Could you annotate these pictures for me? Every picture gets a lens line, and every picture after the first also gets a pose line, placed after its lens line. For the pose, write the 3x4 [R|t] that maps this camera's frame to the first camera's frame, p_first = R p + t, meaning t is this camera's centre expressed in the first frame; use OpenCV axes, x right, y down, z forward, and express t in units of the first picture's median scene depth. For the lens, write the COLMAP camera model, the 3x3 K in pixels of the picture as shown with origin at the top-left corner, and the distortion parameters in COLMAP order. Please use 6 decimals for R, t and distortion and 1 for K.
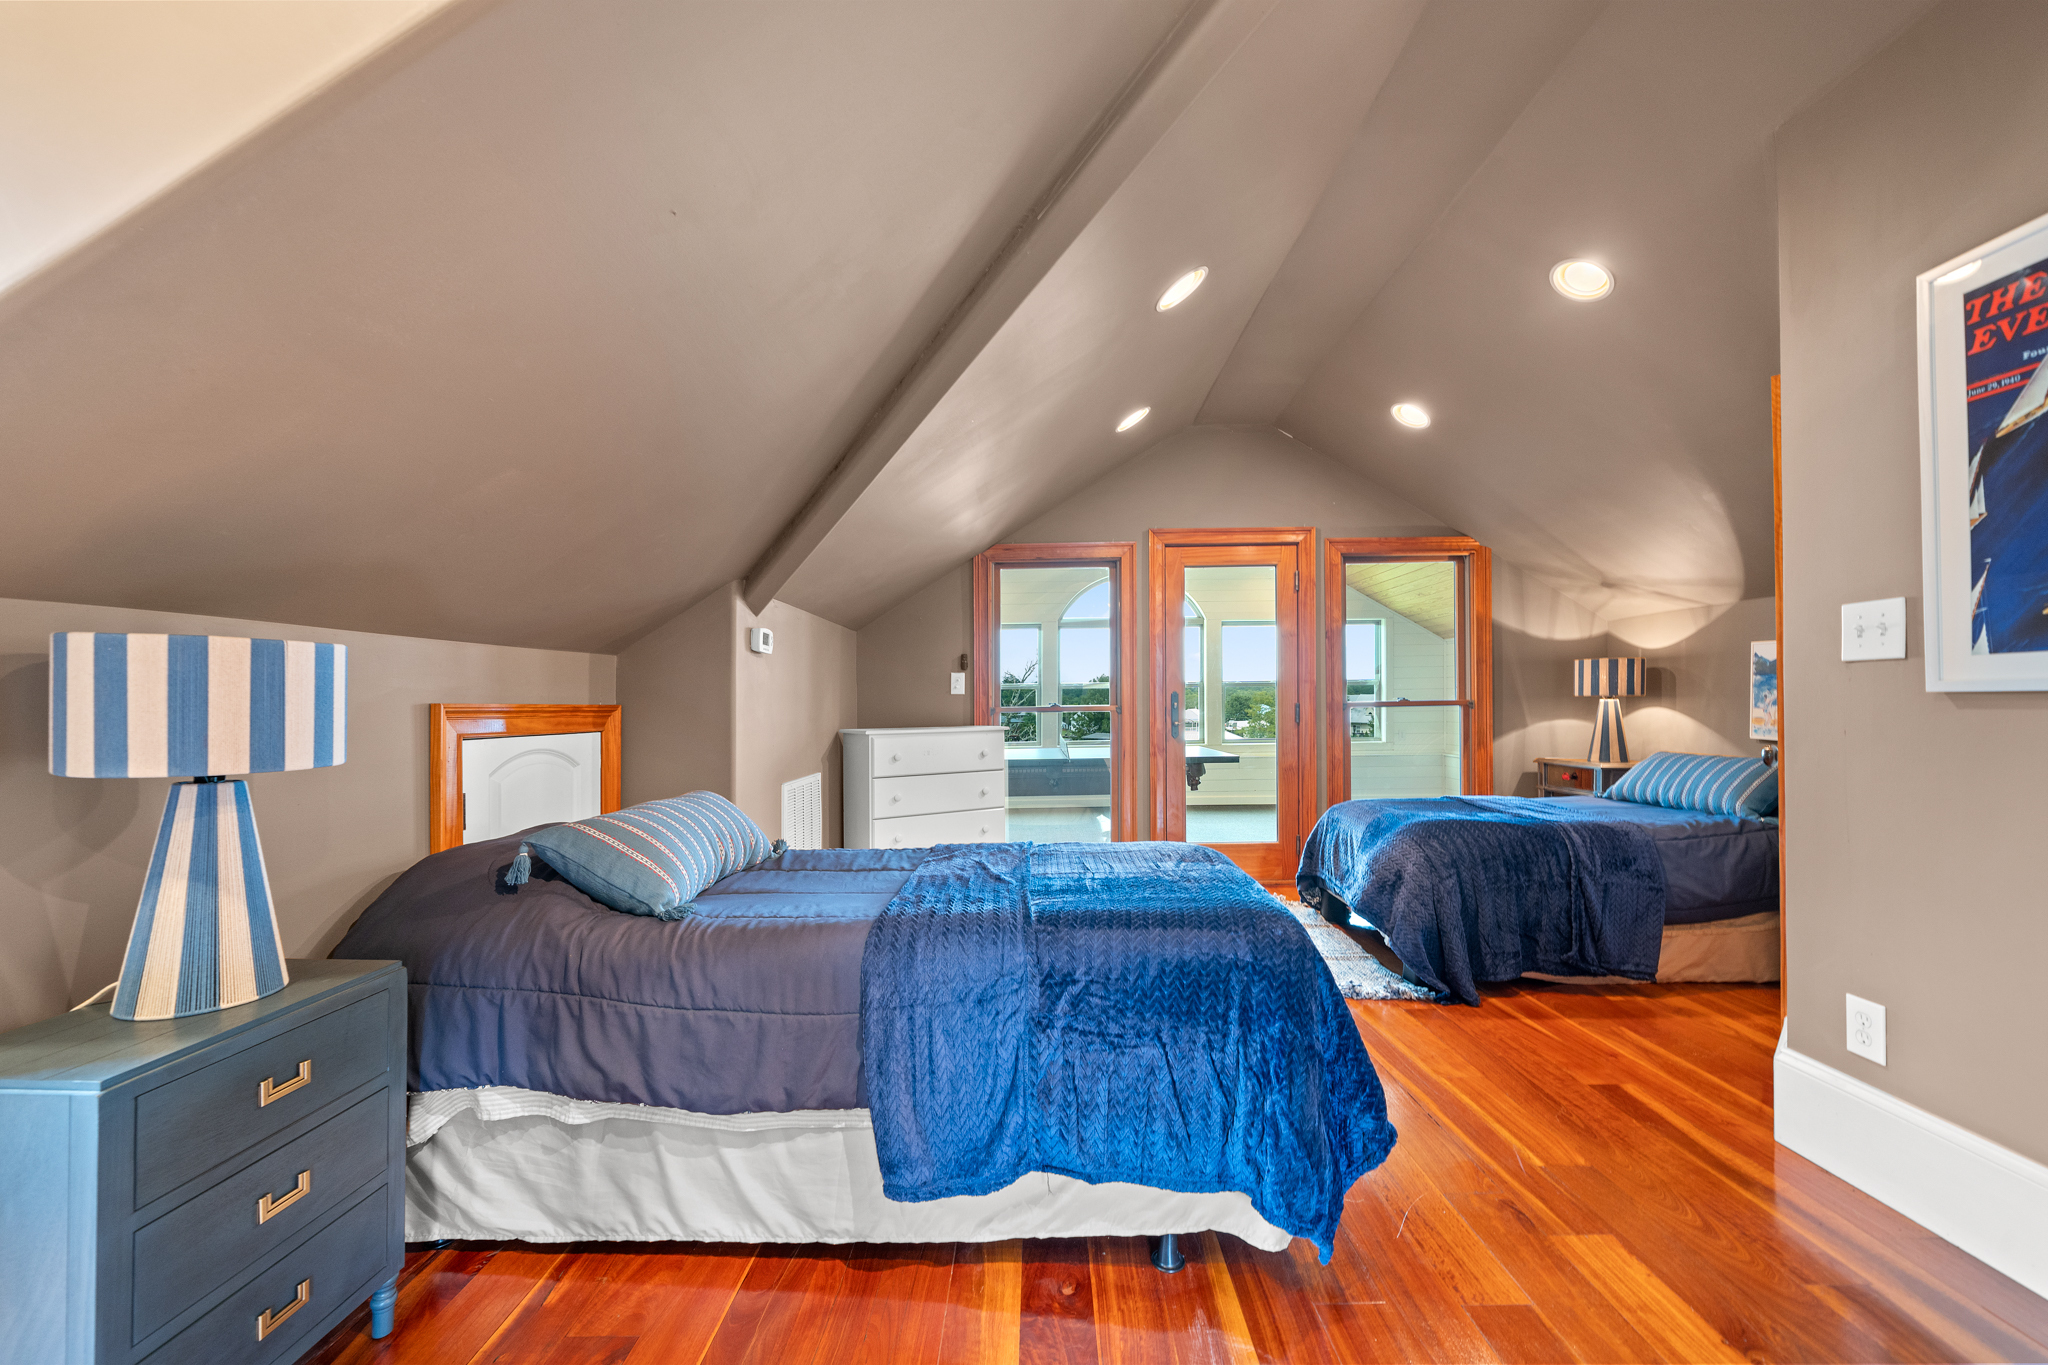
lens RADIAL K [[803.6, 0, 1025.4], [0, 803.6, 697.1], [0, 0, 1]] dist [-0.000770, 0.000042]
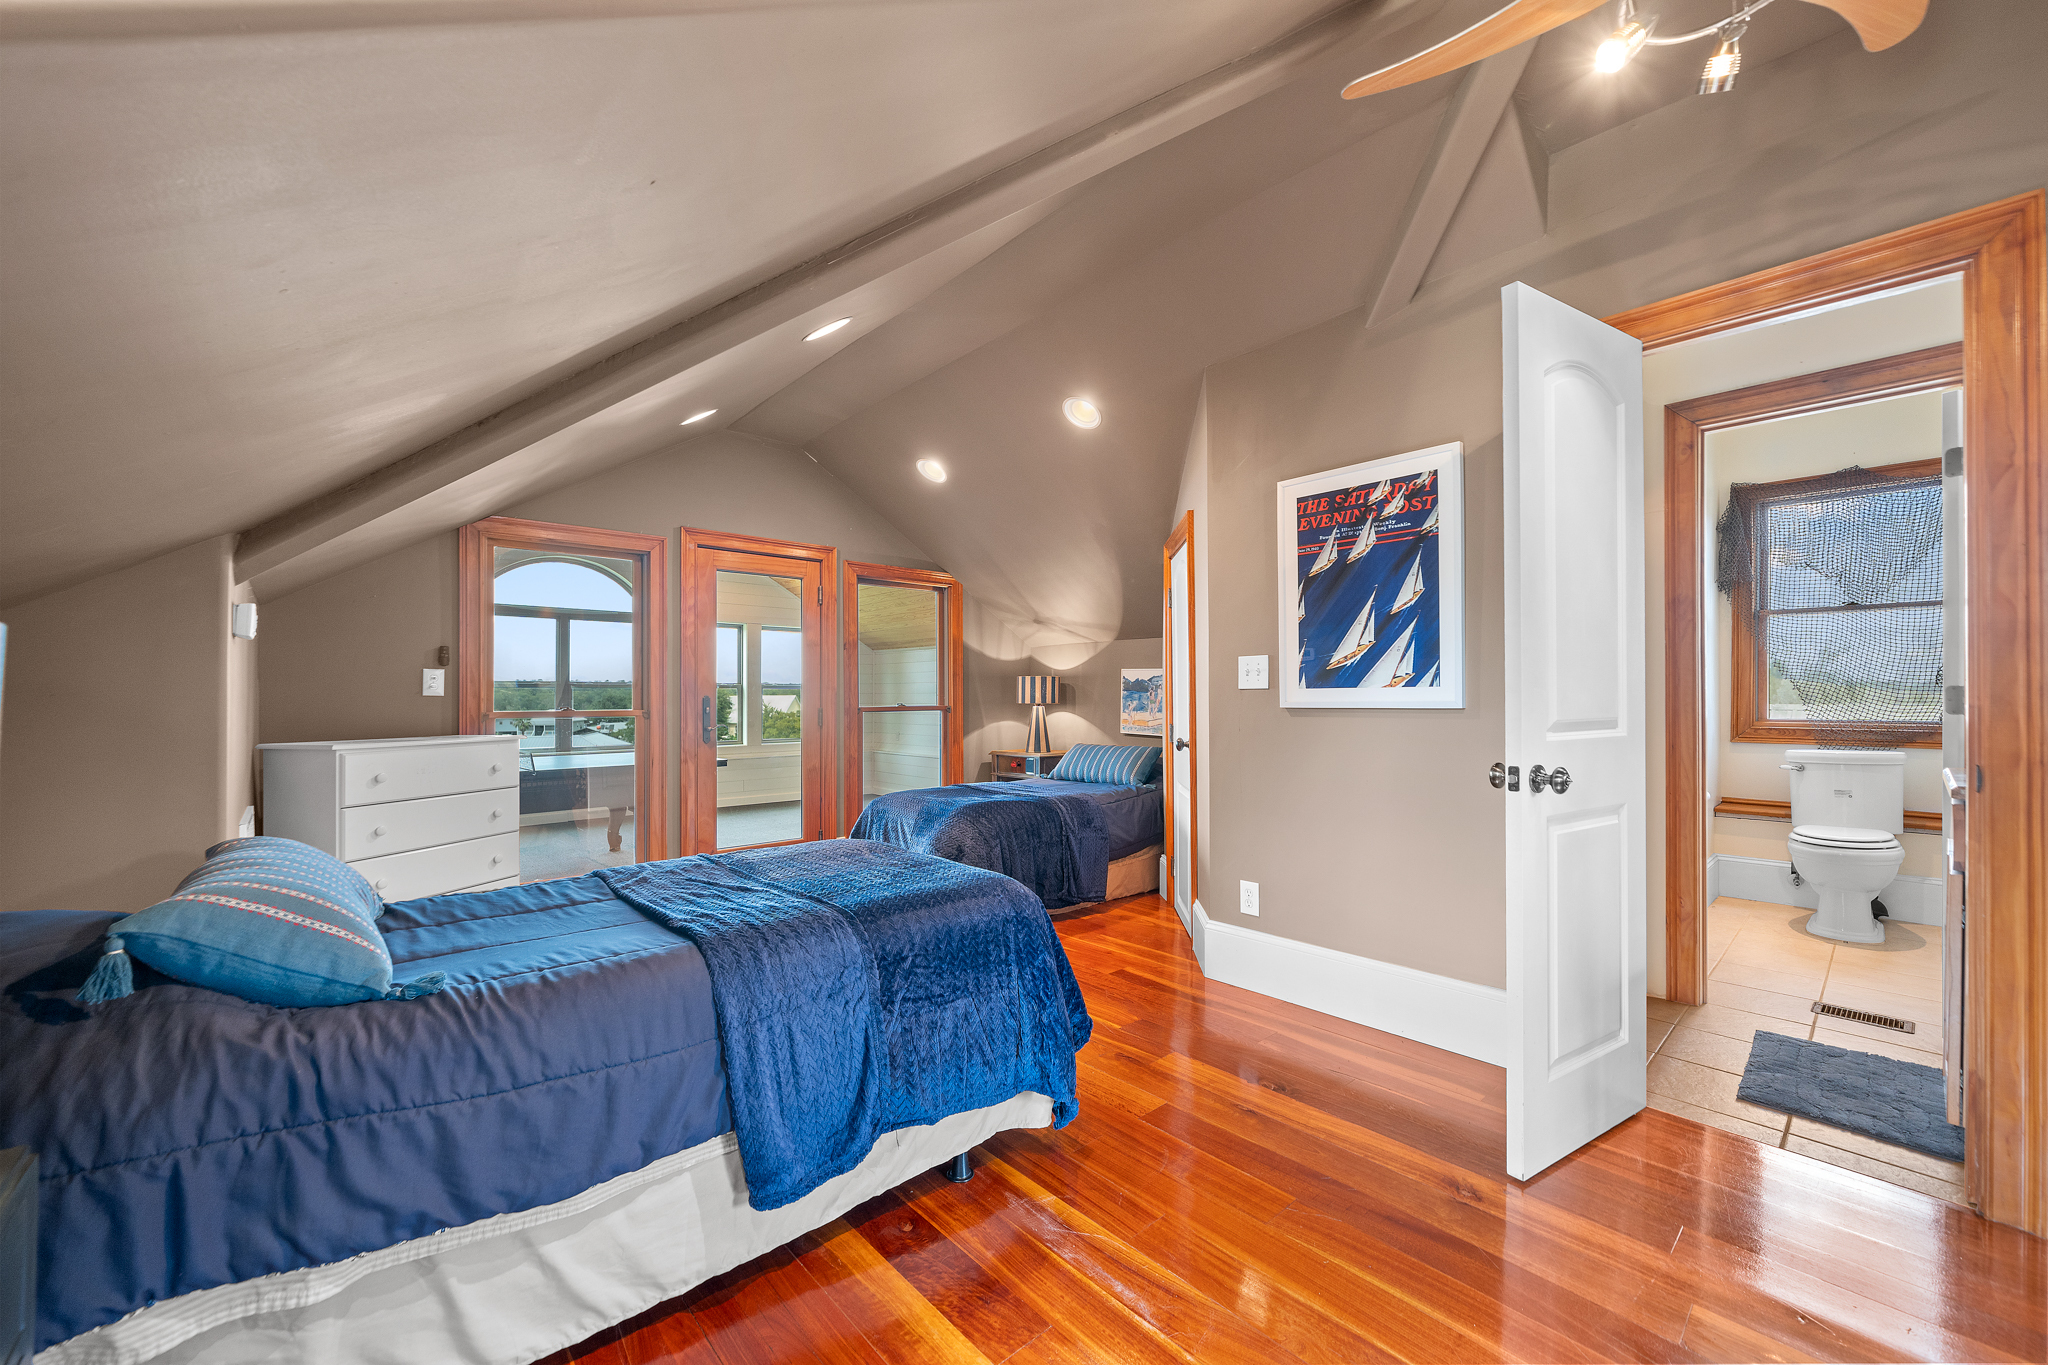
lens RADIAL K [[803.6, 0, 1031.1], [0, 803.6, 690.1], [0, 0, 1]] dist [-0.000770, 0.000042]
pose [[0.734356, 0.017846, 0.678530, -0.517894], [-0.011652, 0.999838, -0.013685, -0.013745], [-0.678665, 0.002143, 0.734445, 0.029515]]
